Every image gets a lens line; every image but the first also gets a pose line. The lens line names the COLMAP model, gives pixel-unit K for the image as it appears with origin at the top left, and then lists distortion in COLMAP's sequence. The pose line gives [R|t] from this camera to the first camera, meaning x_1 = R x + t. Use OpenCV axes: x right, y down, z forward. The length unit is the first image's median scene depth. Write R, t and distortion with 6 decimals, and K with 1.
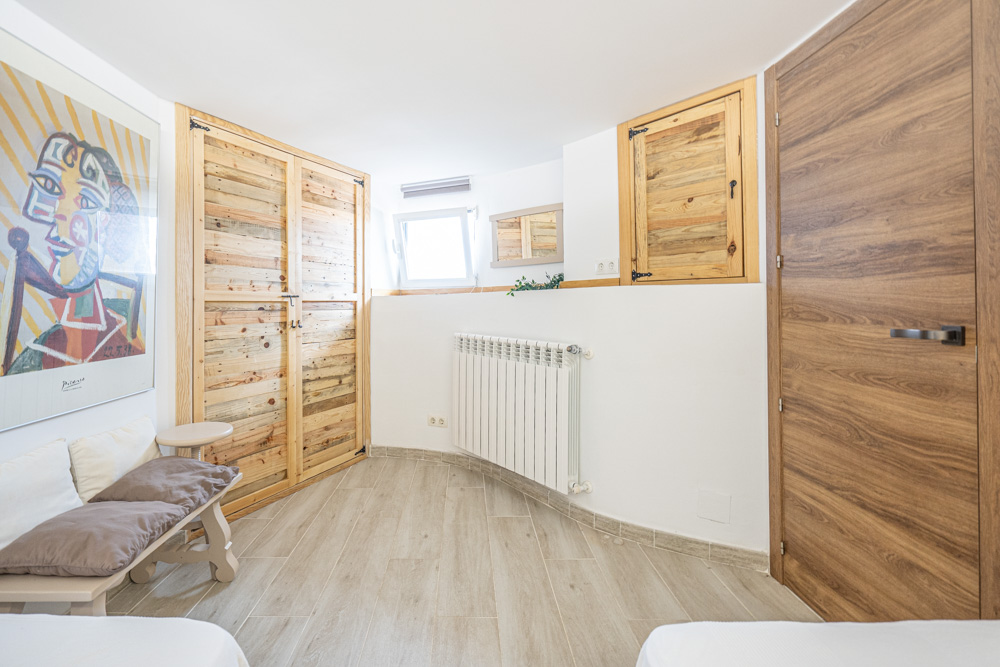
lens RADIAL K [[460.3, 0, 476.3], [0, 460.3, 301.1], [0, 0, 1]] dist [-0.007406, 0.000190]
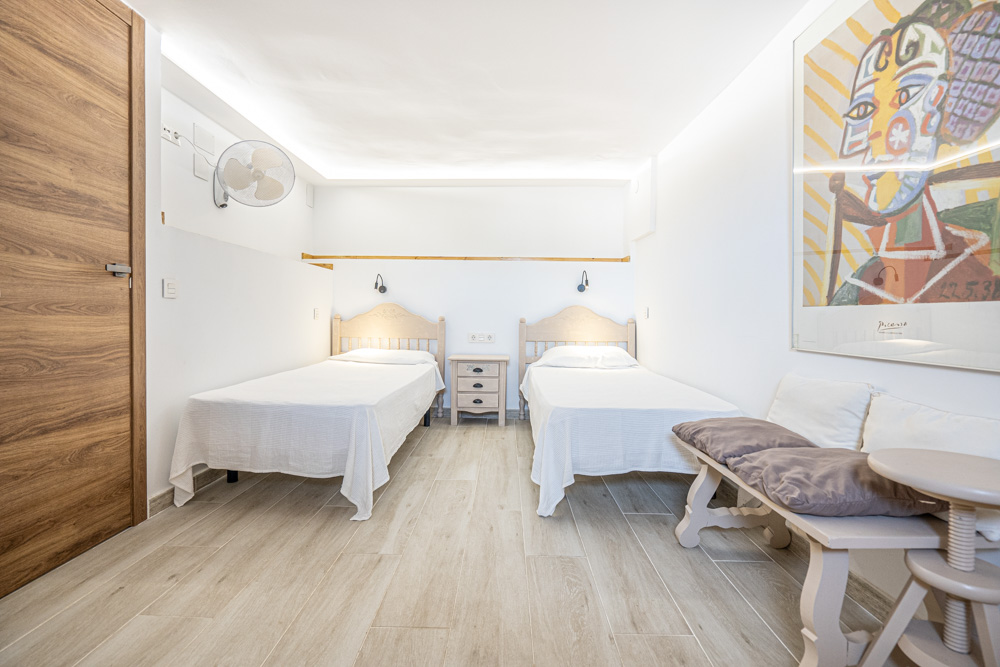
lens RADIAL K [[460.3, 0, 500.0], [0, 460.3, 323.5], [0, 0, 1]] dist [-0.007406, 0.000190]
pose [[-0.999475, -0.006534, 0.031748, -0.212858], [-0.006362, 0.999965, 0.005498, 0.183074], [-0.031783, 0.005293, -0.999481, 1.934788]]
